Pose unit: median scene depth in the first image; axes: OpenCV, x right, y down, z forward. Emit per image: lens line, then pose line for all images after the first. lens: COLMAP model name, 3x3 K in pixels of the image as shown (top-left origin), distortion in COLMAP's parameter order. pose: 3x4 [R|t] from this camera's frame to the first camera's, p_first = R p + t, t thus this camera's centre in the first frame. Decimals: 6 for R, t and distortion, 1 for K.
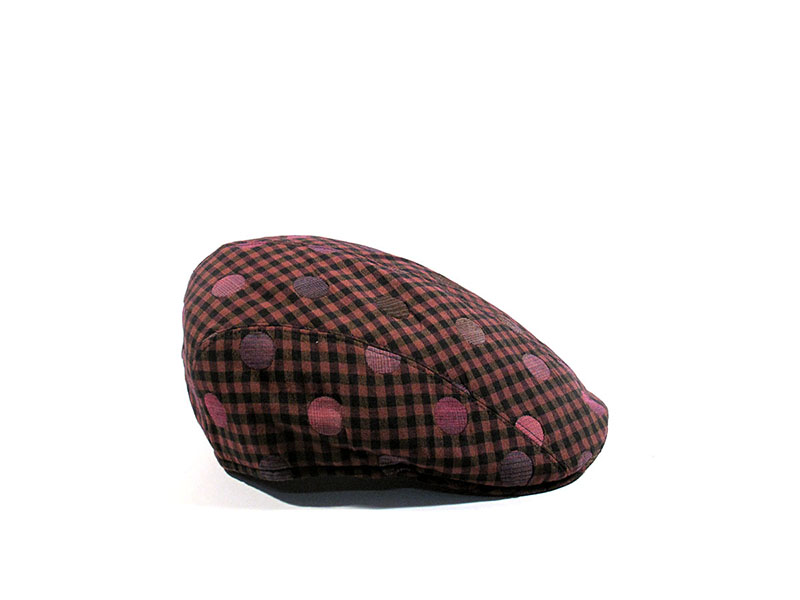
lens RADIAL K [[1086.1, 0, 381.0], [0, 1086.1, 299.9], [0, 0, 1]] dist [-0.178779, -0.007206]
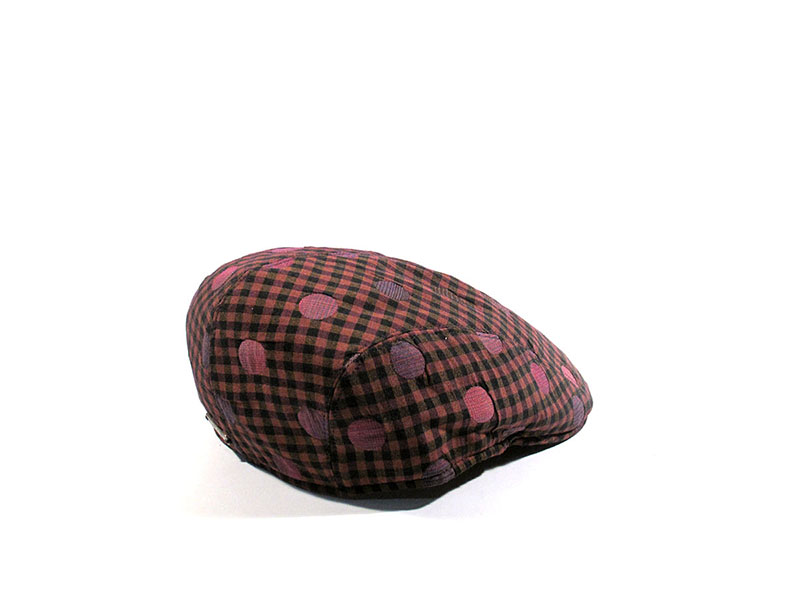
lens RADIAL K [[1086.1, 0, 381.0], [0, 1086.1, 299.9], [0, 0, 1]] dist [-0.178779, -0.007206]
pose [[0.734490, -0.191781, 0.650957, -0.748897], [0.192702, 0.978692, 0.070905, -0.078950], [-0.650684, 0.073362, 0.755796, 0.270254]]
